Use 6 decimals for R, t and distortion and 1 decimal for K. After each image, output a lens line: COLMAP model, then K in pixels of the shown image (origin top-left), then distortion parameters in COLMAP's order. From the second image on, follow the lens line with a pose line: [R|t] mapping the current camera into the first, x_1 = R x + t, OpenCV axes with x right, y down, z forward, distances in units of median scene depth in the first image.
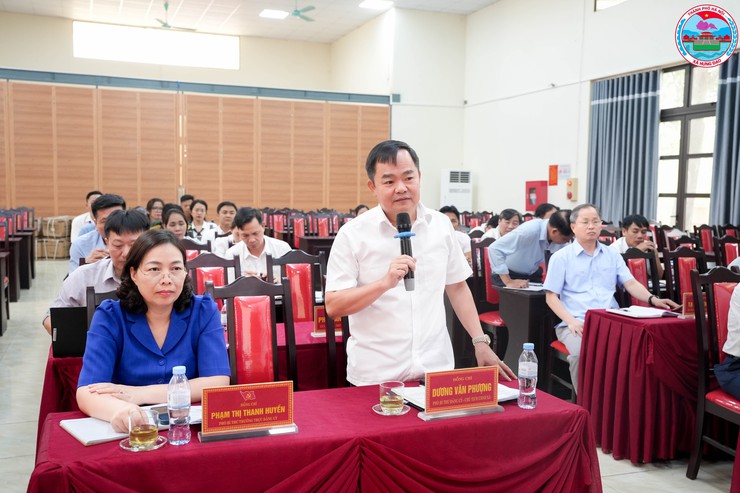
lens RADIAL K [[735.1, 0, 370.0], [0, 735.1, 246.5], [0, 0, 1]] dist [-0.010124, 0.091340]
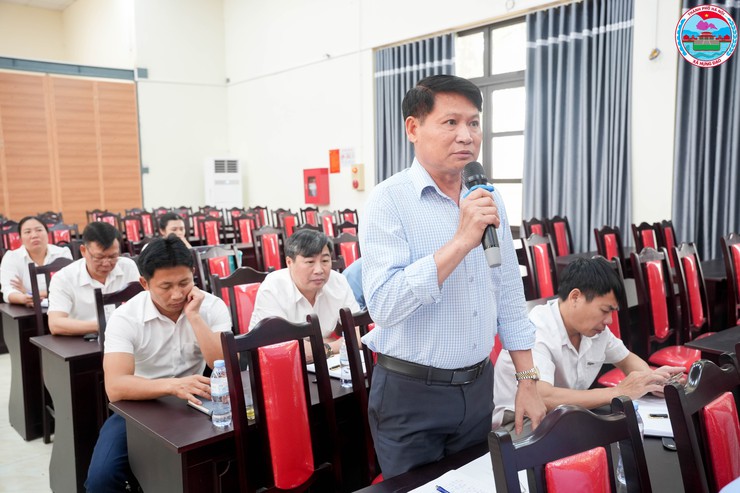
lens RADIAL K [[662.4, 0, 370.0], [0, 662.4, 246.5], [0, 0, 1]] dist [-0.007483, 0.005373]
pose [[0.947722, -0.064369, 0.312538, 0.039086], [0.055867, 0.997786, 0.036092, -0.022711], [-0.314169, -0.016745, 0.949219, 0.244769]]
